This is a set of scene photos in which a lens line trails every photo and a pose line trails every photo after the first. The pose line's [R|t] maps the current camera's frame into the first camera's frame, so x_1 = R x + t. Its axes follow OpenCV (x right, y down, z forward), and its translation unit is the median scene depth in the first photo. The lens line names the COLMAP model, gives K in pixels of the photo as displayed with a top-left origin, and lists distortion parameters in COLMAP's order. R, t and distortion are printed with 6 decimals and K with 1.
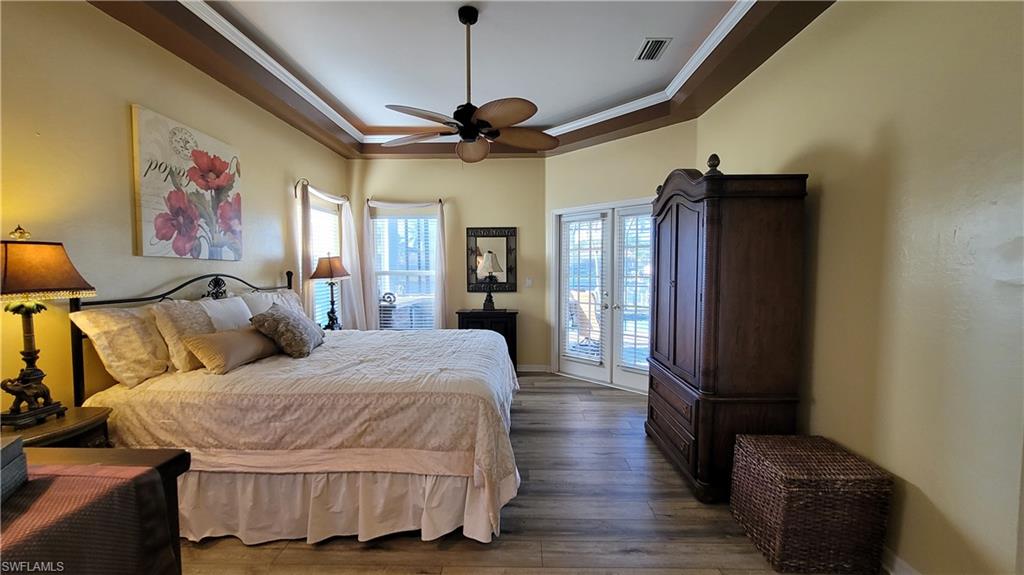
lens RADIAL K [[418.7, 0, 512.0], [0, 418.7, 291.1], [0, 0, 1]] dist [-0.004881, 0.001936]
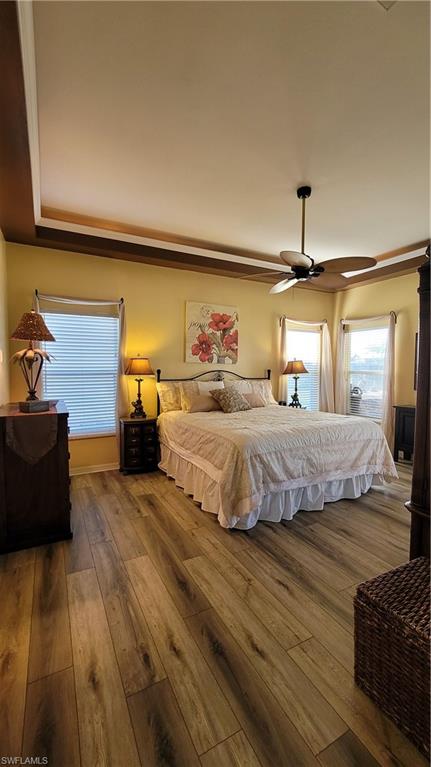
lens RADIAL K [[313.6, 0, 211.9], [0, 313.6, 381.2], [0, 0, 1]] dist [-0.004881, 0.001936]
pose [[0.480134, 0.041728, -0.876202, 0.698101], [-0.054091, 0.998375, 0.017906, -0.012308], [0.875526, 0.038798, 0.481611, 0.215646]]
